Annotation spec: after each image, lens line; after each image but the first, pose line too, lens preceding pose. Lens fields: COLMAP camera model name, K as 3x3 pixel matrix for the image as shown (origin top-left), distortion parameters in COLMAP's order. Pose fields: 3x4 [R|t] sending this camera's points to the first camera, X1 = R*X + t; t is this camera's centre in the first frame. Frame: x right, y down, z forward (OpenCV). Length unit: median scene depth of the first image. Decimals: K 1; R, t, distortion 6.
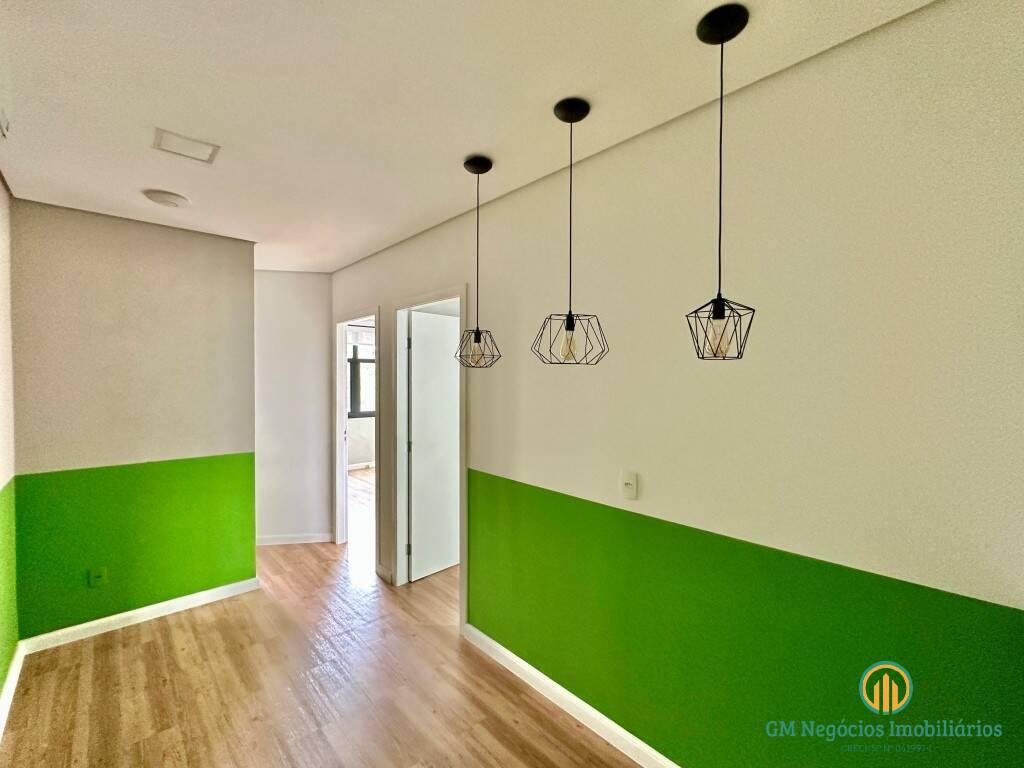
lens RADIAL K [[445.2, 0, 514.4], [0, 445.2, 385.3], [0, 0, 1]] dist [-0.002277, 0.000169]
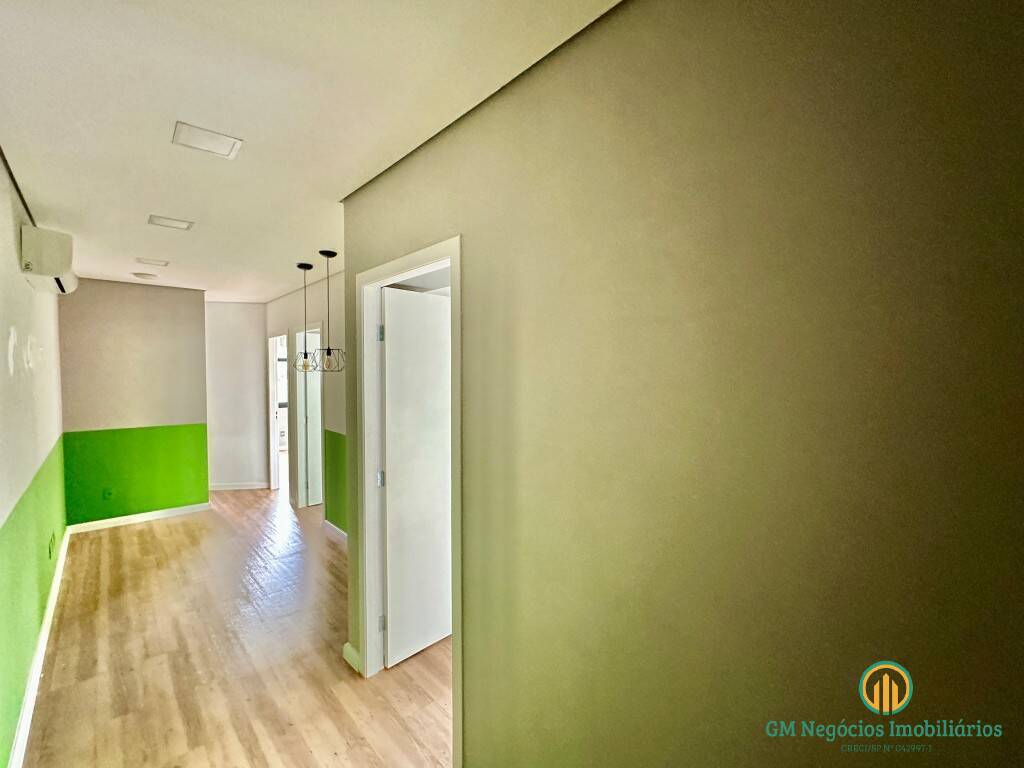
lens RADIAL K [[445.2, 0, 514.4], [0, 445.2, 385.3], [0, 0, 1]] dist [-0.002277, 0.000169]
pose [[0.999991, -0.004133, -0.001157, 0.615830], [0.004151, 0.999868, 0.015686, -0.006537], [0.001092, -0.015691, 0.999876, -0.694591]]
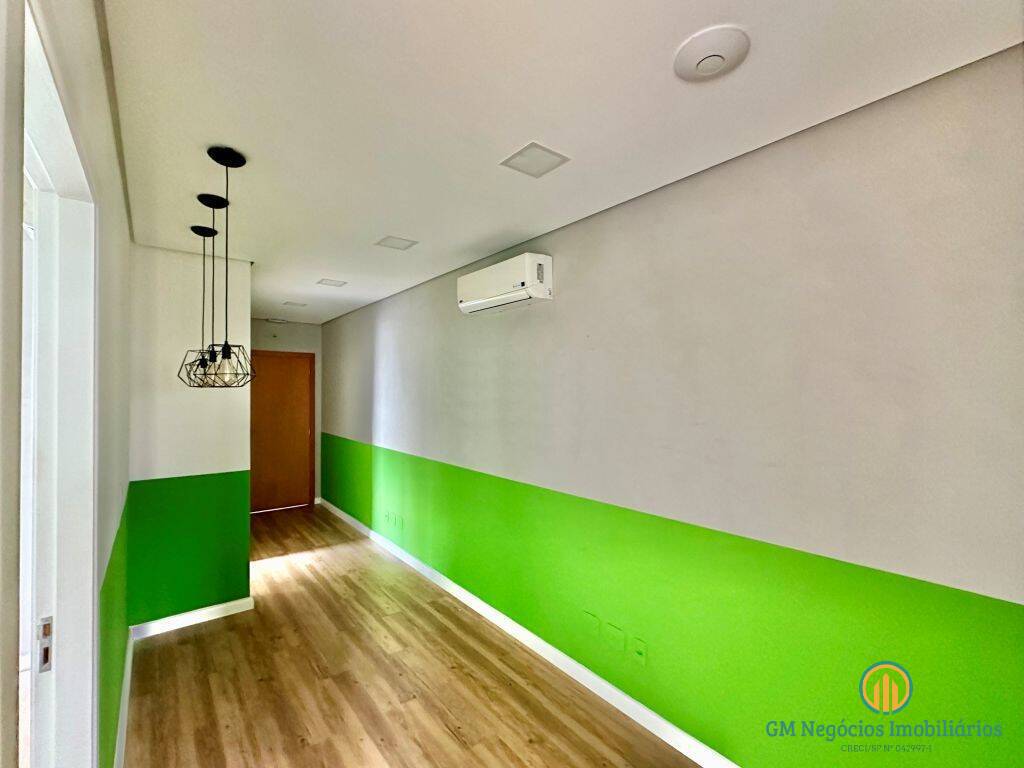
lens RADIAL K [[454.5, 0, 512.0], [0, 454.5, 384.0], [0, 0, 1]] dist [-0.000965, 0.000011]
pose [[-0.996608, -0.005876, 0.082091, -0.537734], [-0.005993, 0.999981, -0.001182, -0.029516], [-0.082083, -0.001670, -0.996624, 1.391256]]
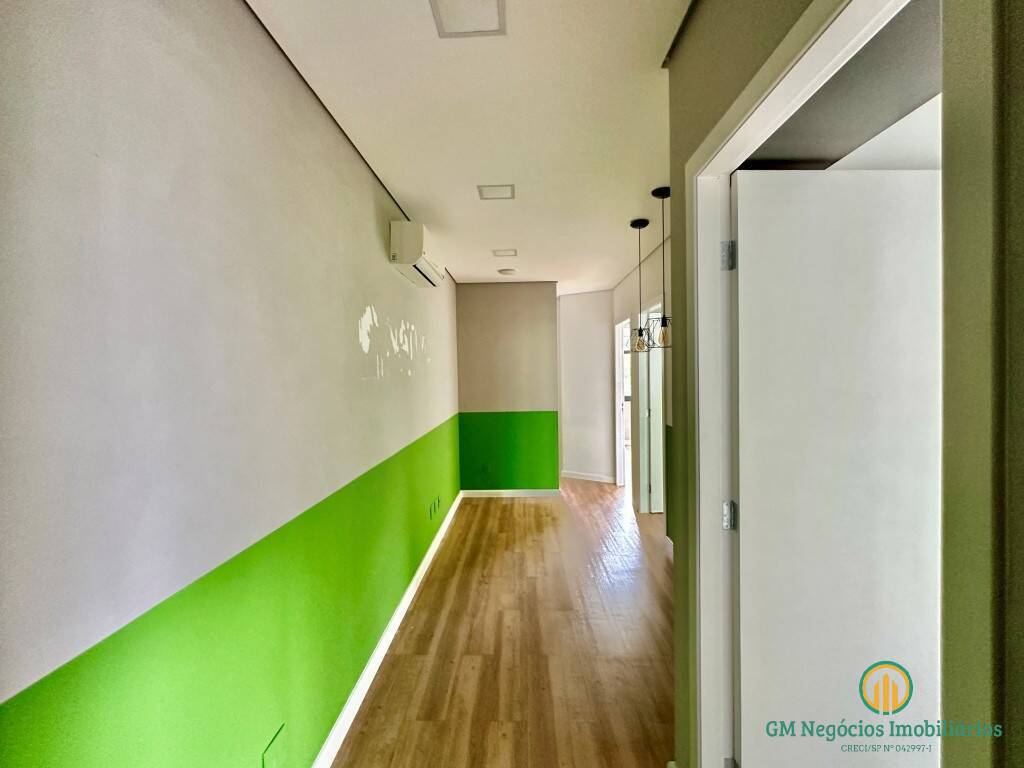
lens RADIAL K [[451.1, 0, 510.2], [0, 451.1, 378.9], [0, 0, 1]] dist [-0.002146, -0.000026]
pose [[0.713438, -0.005029, -0.700700, 0.528301], [0.007923, 0.999968, 0.000890, 0.036272], [0.700674, -0.006187, 0.713455, -0.344891]]
